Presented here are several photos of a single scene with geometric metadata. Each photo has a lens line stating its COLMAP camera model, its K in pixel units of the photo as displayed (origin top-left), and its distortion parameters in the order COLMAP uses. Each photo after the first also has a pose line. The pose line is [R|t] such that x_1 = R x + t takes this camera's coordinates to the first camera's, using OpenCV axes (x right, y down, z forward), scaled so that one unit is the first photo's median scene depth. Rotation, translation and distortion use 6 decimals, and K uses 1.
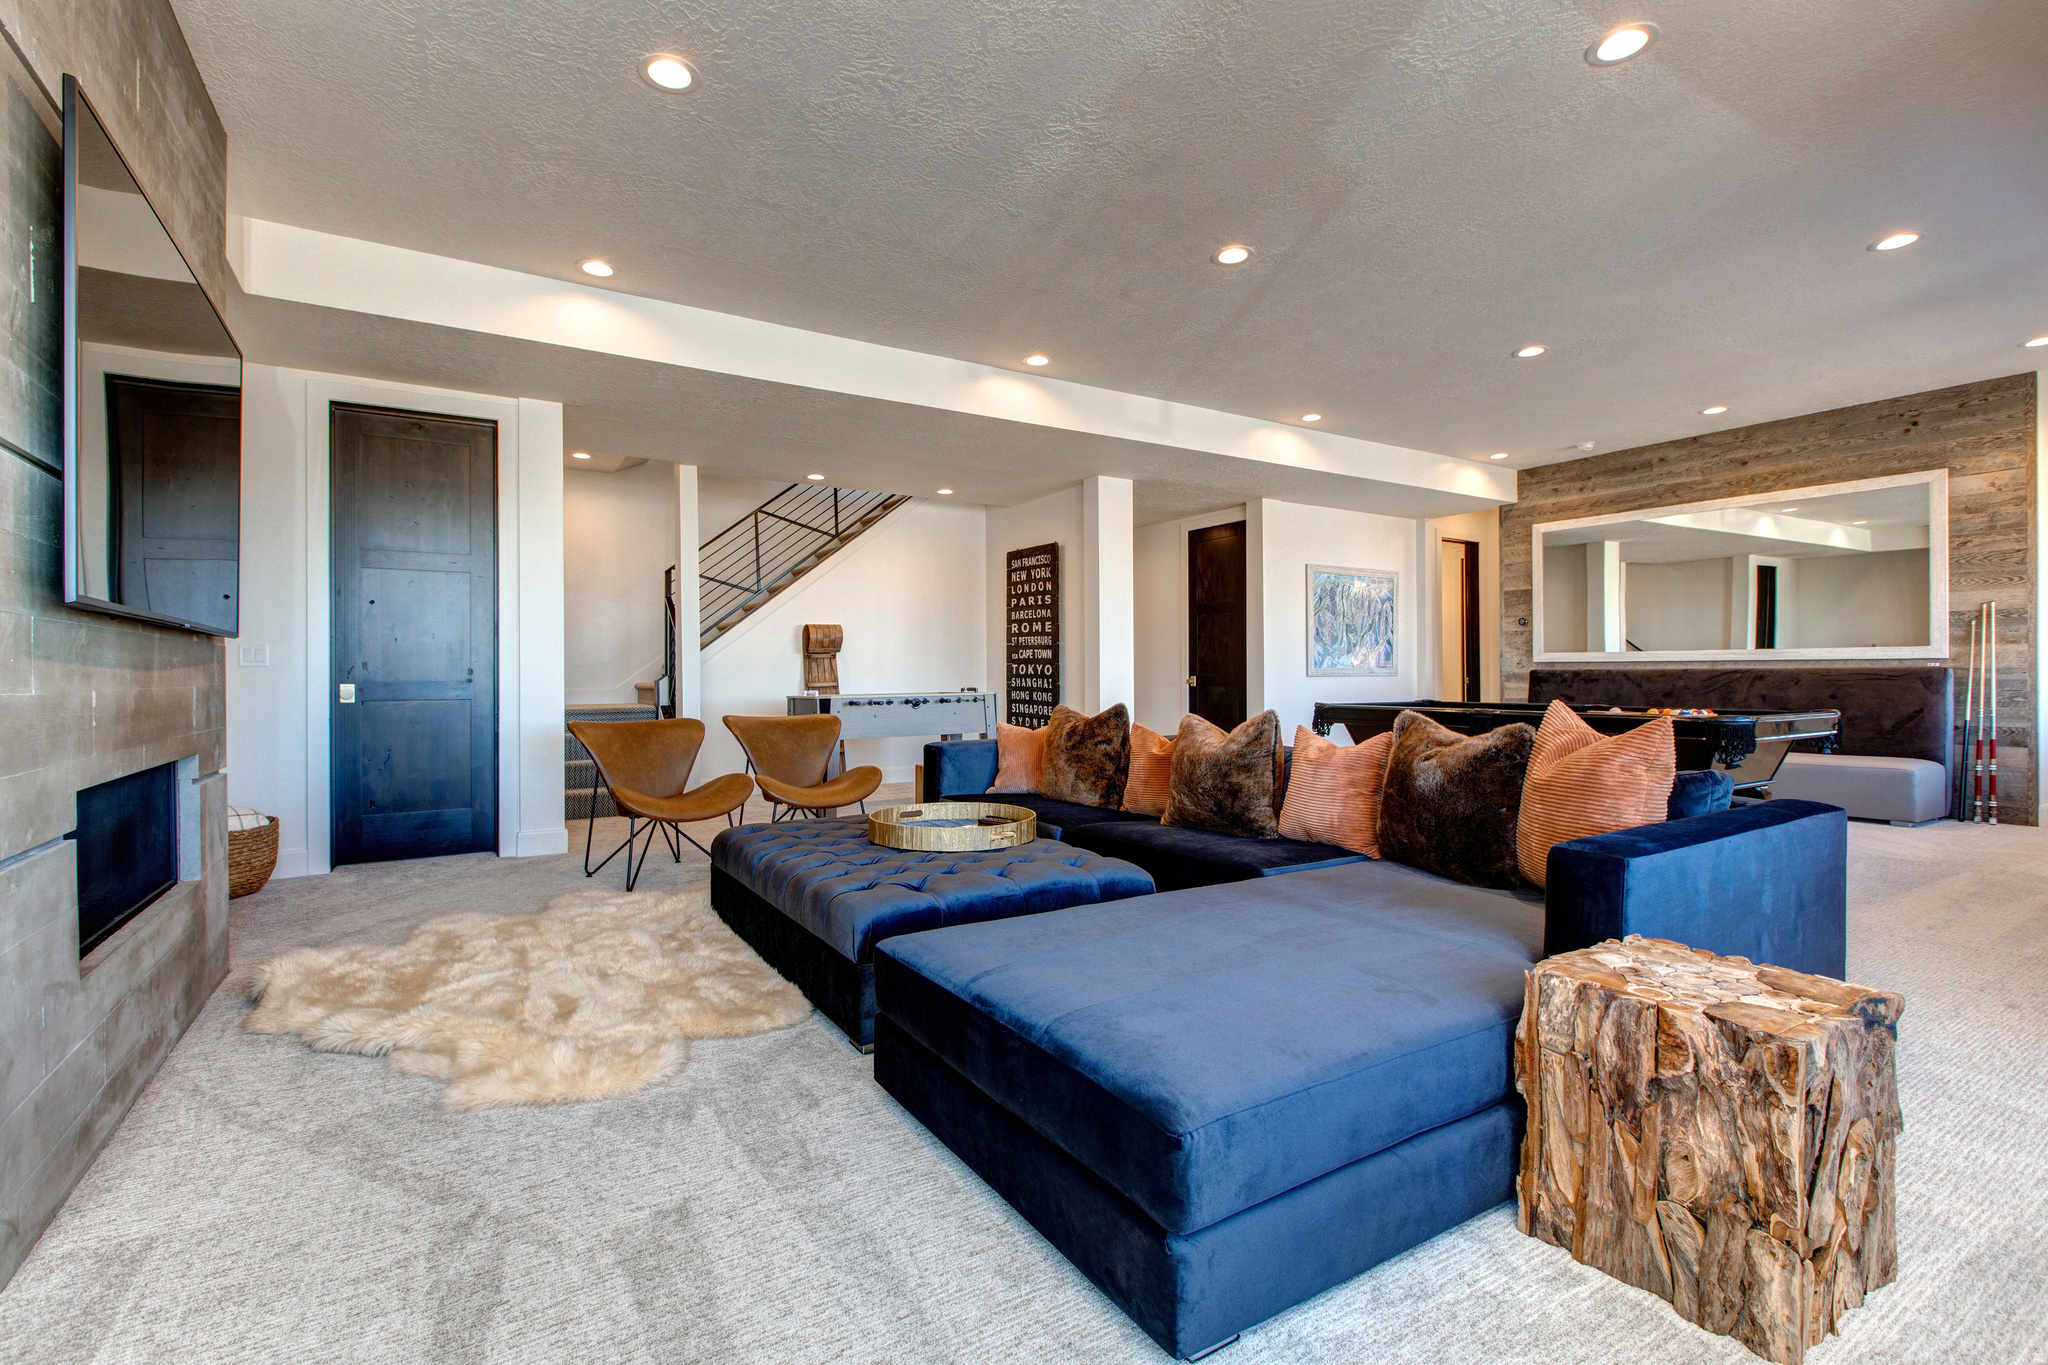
lens RADIAL K [[914.7, 0, 1001.7], [0, 914.7, 675.5], [0, 0, 1]] dist [0.004130, 0.000218]
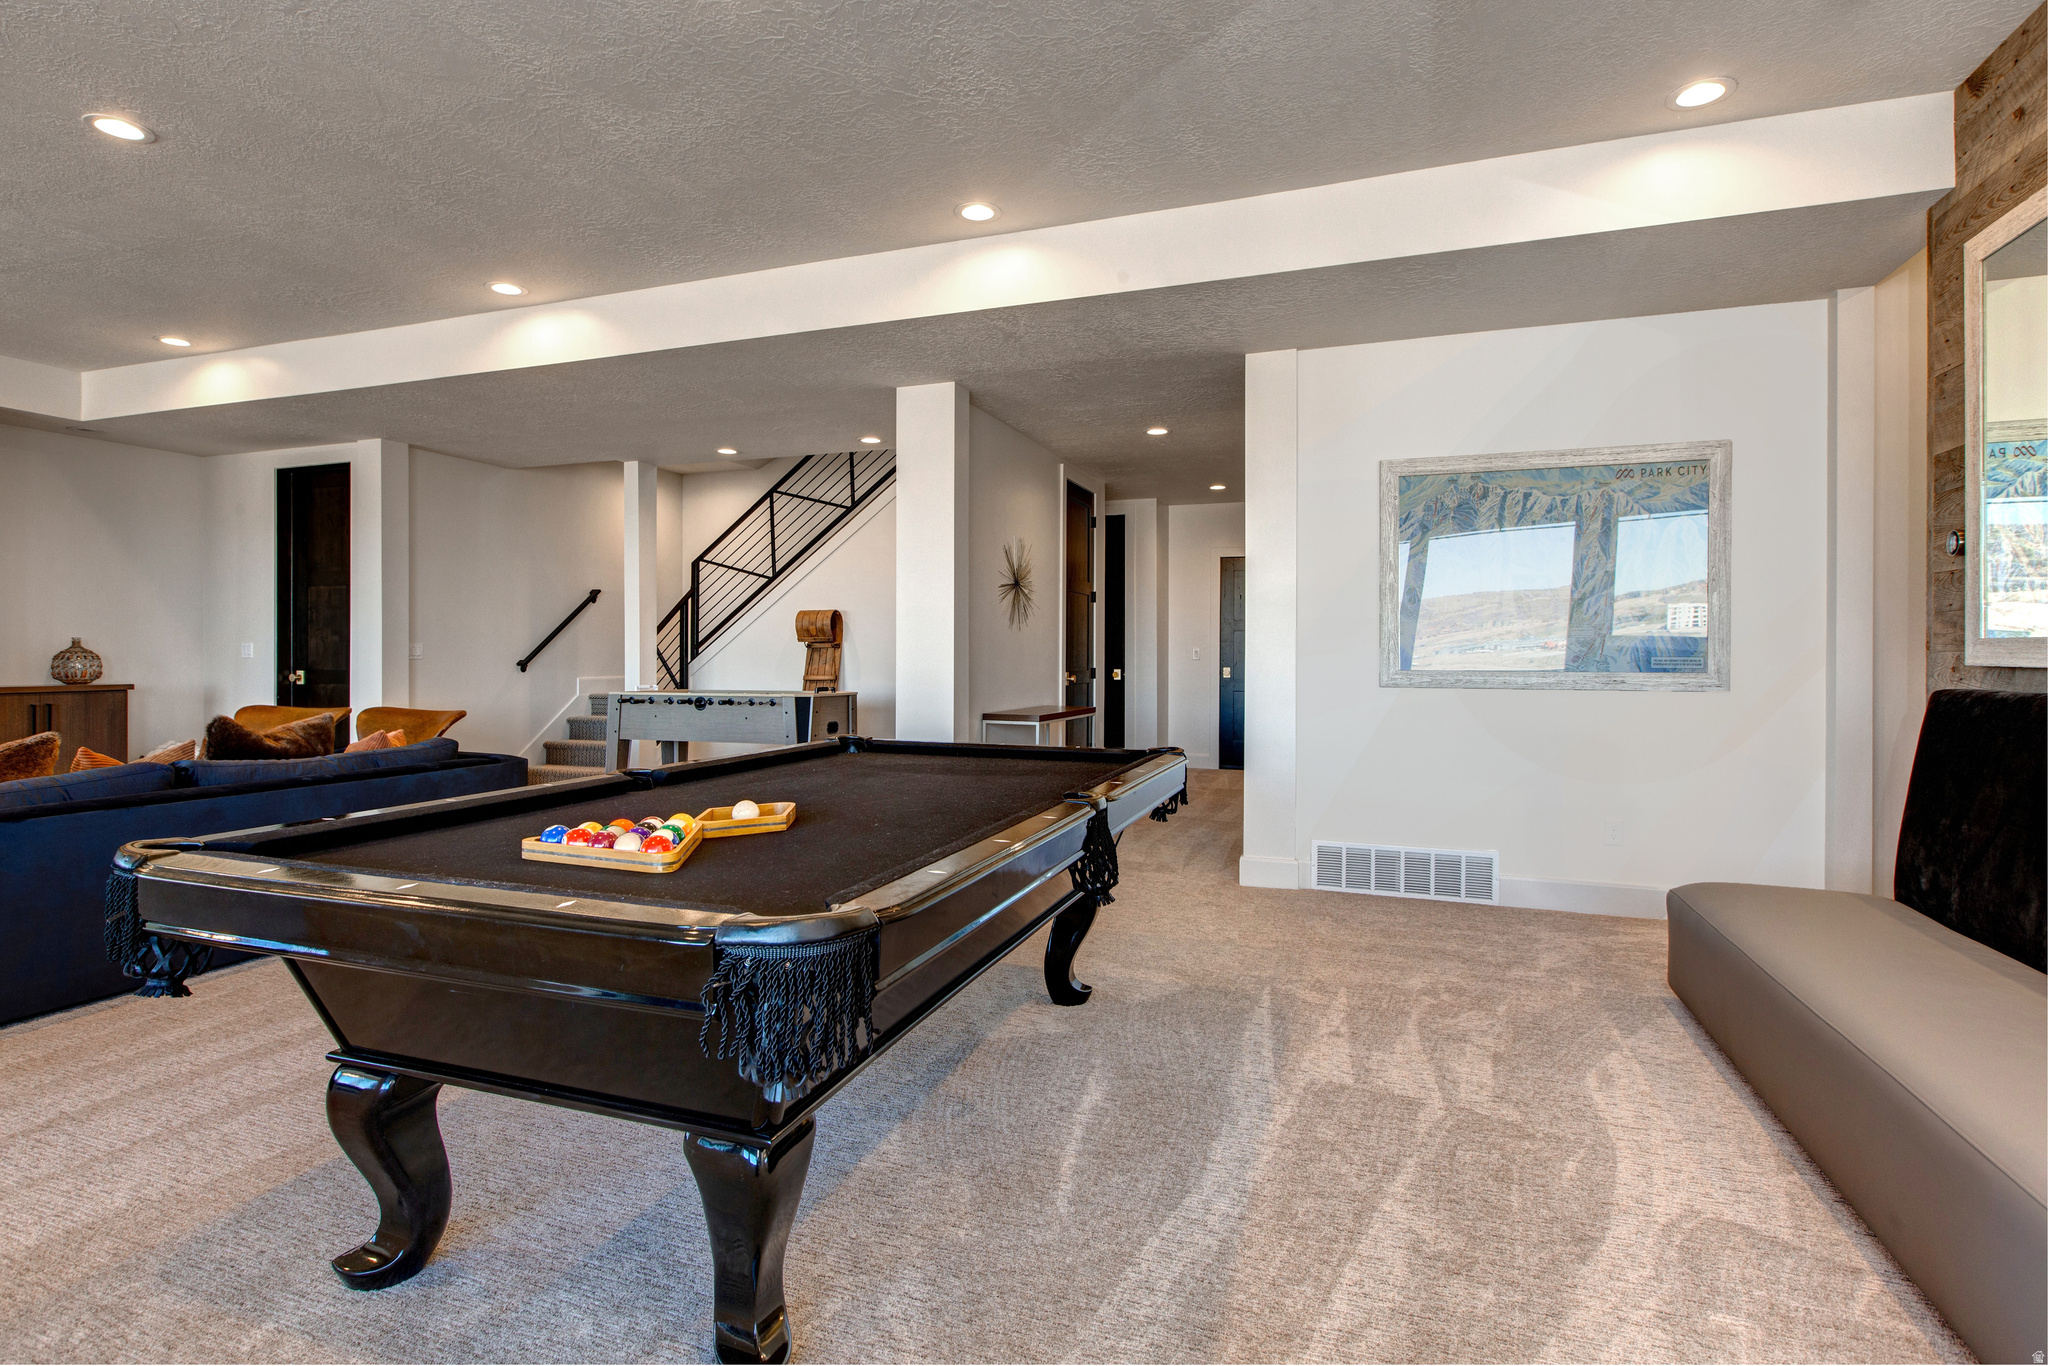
lens RADIAL K [[1017.4, 0, 1020.1], [0, 1017.4, 659.4], [0, 0, 1]] dist [-0.000824, 0.000396]
pose [[0.617537, 0.013618, -0.786424, 0.699271], [-0.007784, 0.999907, 0.011203, -0.020277], [0.786503, -0.000797, 0.617586, 0.543119]]
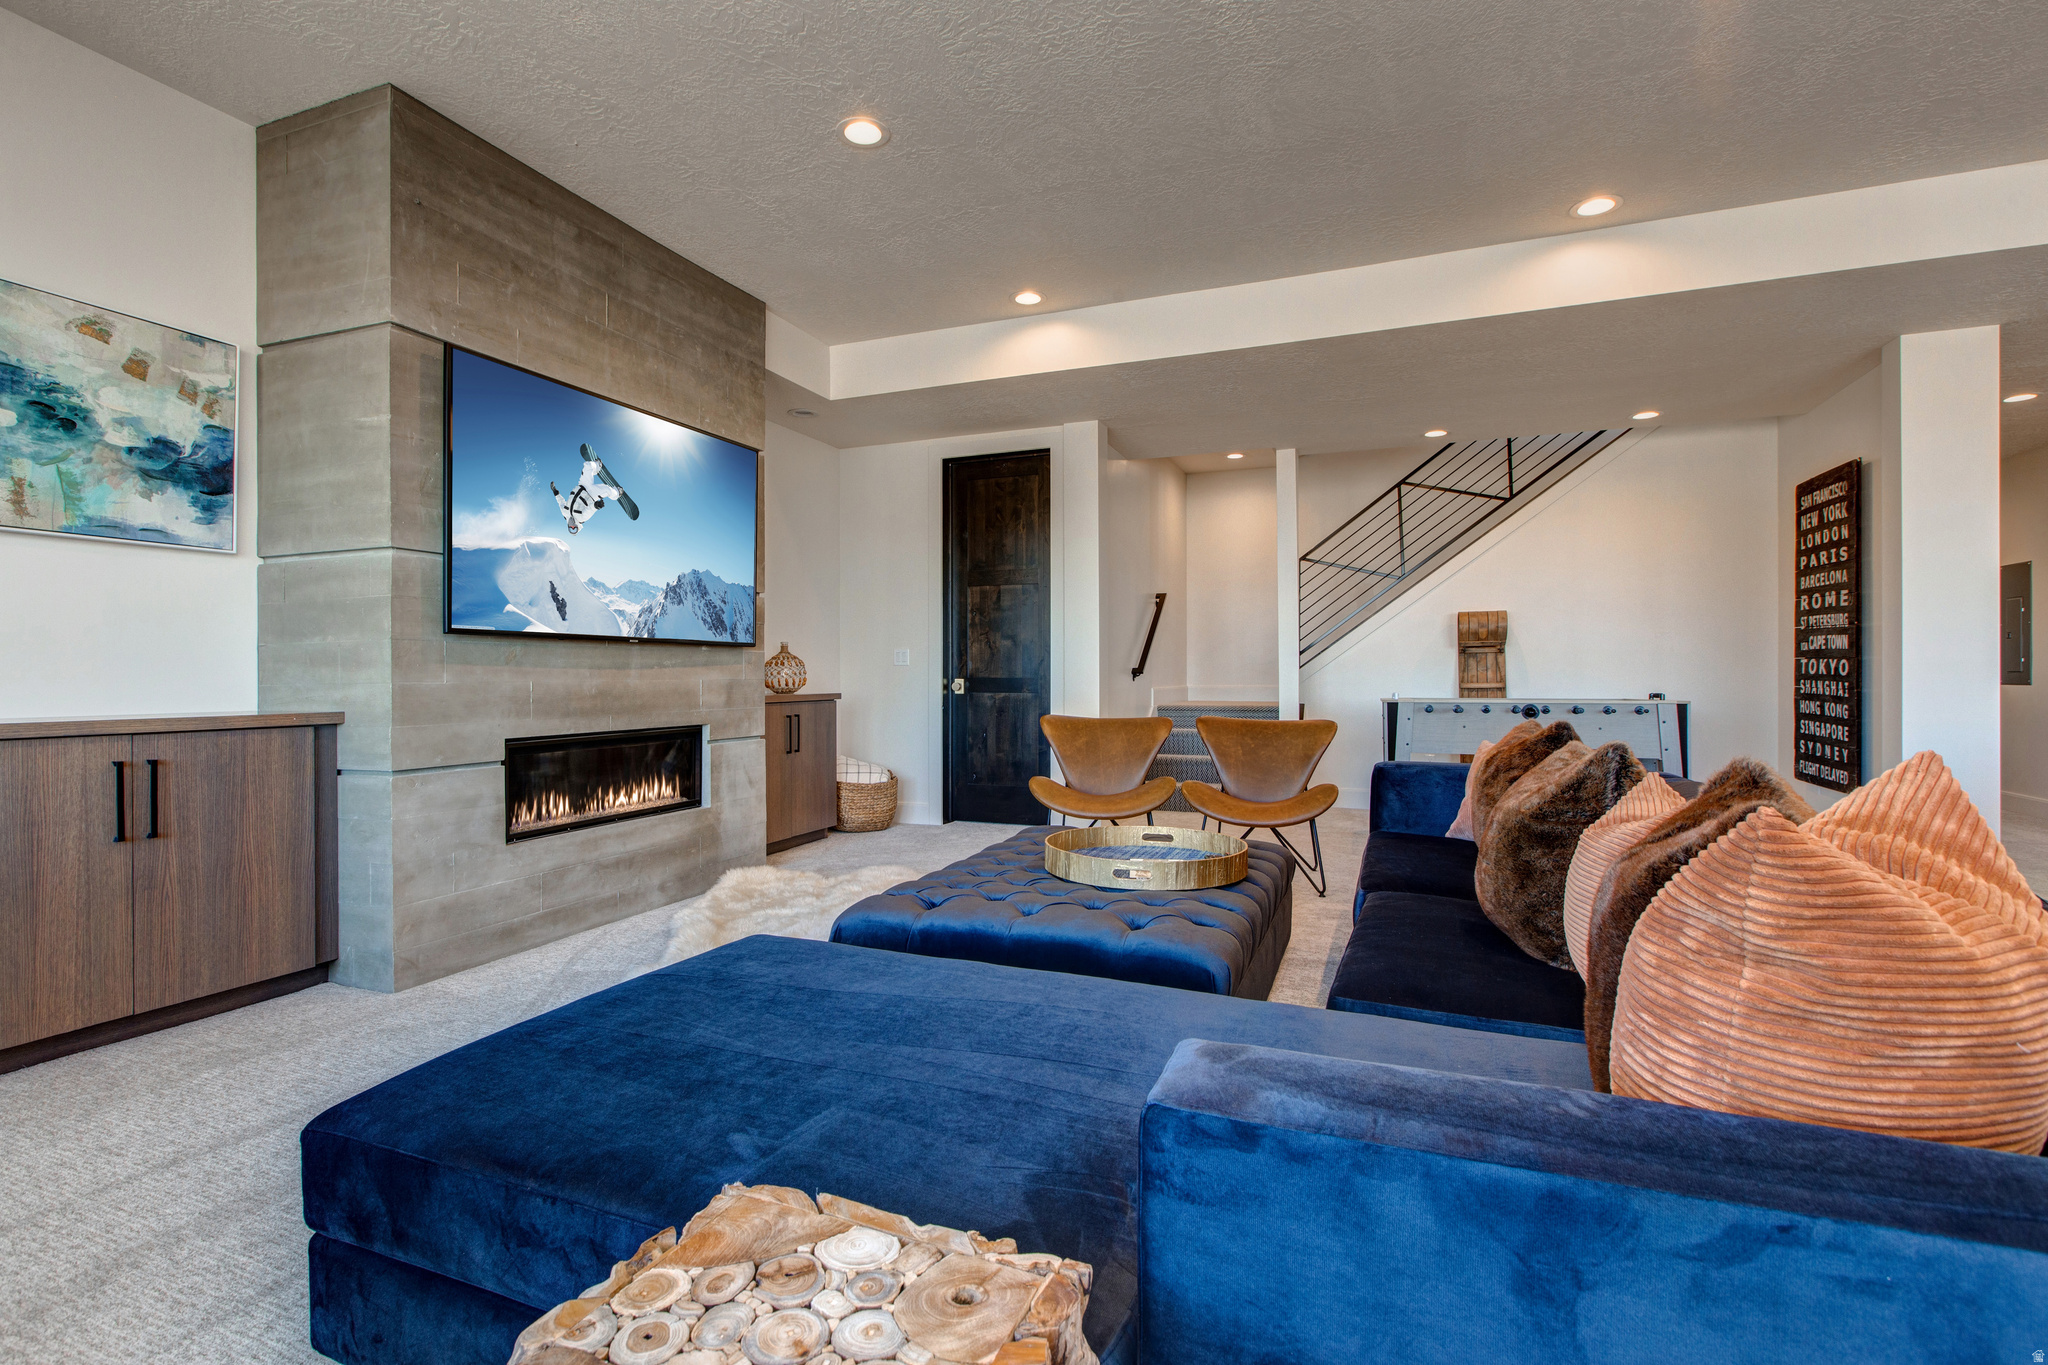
lens RADIAL K [[961.7, 0, 1005.9], [0, 961.7, 675.5], [0, 0, 1]] dist [-0.003233, -0.000347]
pose [[0.590546, 0.007009, -0.806973, 0.240545], [-0.004082, 0.999975, 0.005698, -0.002100], [0.806993, -0.000071, 0.590560, 0.158915]]
